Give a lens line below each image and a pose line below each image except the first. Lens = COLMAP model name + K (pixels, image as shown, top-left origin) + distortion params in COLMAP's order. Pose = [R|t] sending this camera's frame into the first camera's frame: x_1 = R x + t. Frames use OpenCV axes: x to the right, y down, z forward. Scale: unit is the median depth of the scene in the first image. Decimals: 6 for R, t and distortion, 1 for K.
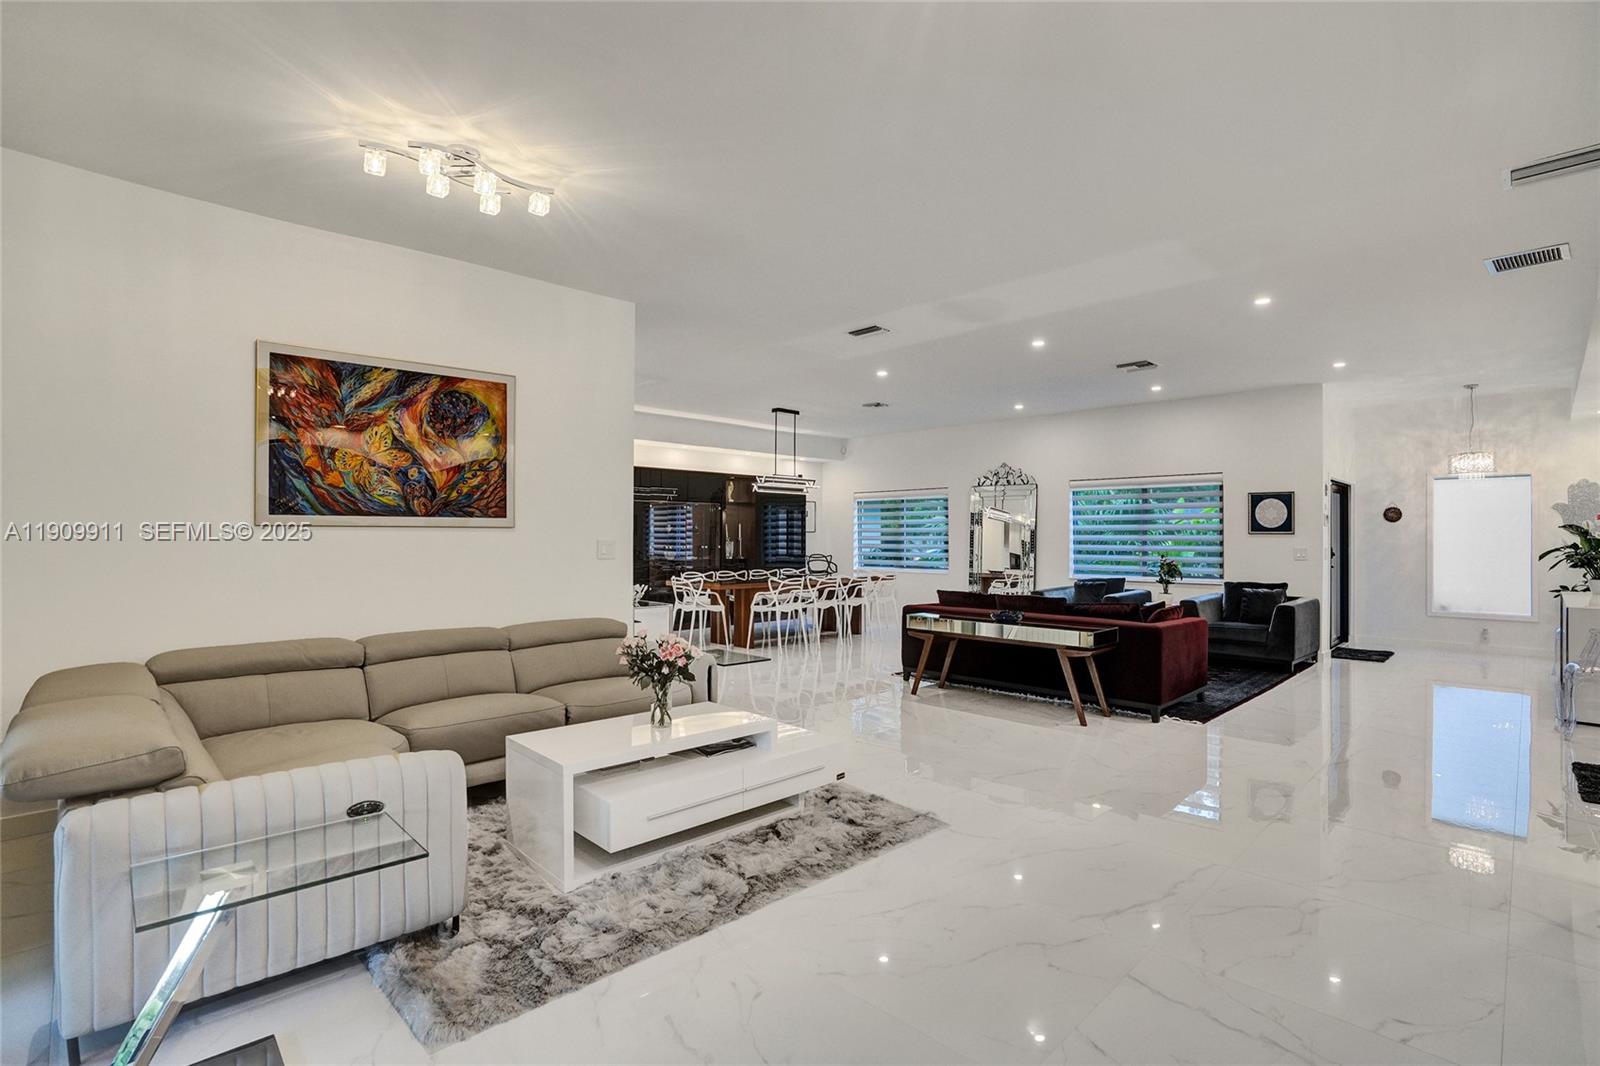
lens RADIAL K [[772.1, 0, 800.0], [0, 772.1, 533.0], [0, 0, 1]] dist [-0.025072, 0.000355]
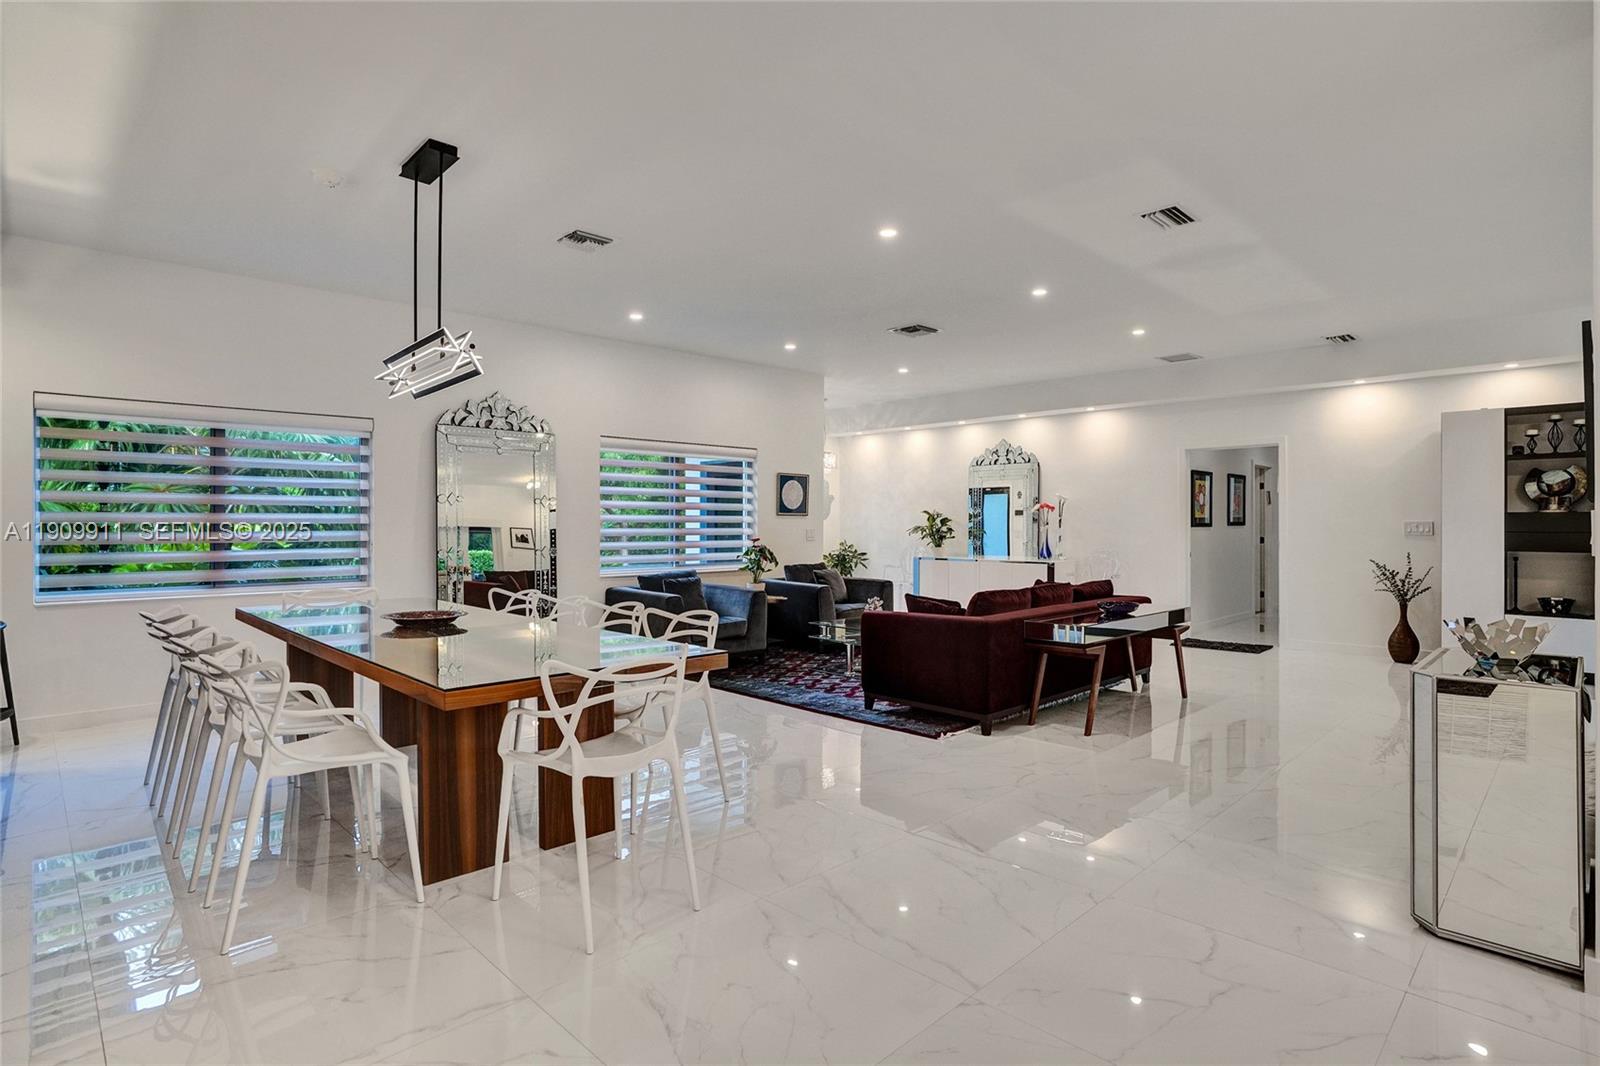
lens RADIAL K [[828.4, 0, 802.8], [0, 828.4, 522.4], [0, 0, 1]] dist [-0.049838, 0.024877]
pose [[-0.006809, 0.000571, 0.999977, -0.443969], [-0.004553, 0.999989, -0.000602, 0.010655], [-0.999966, -0.004557, -0.006806, 0.929001]]
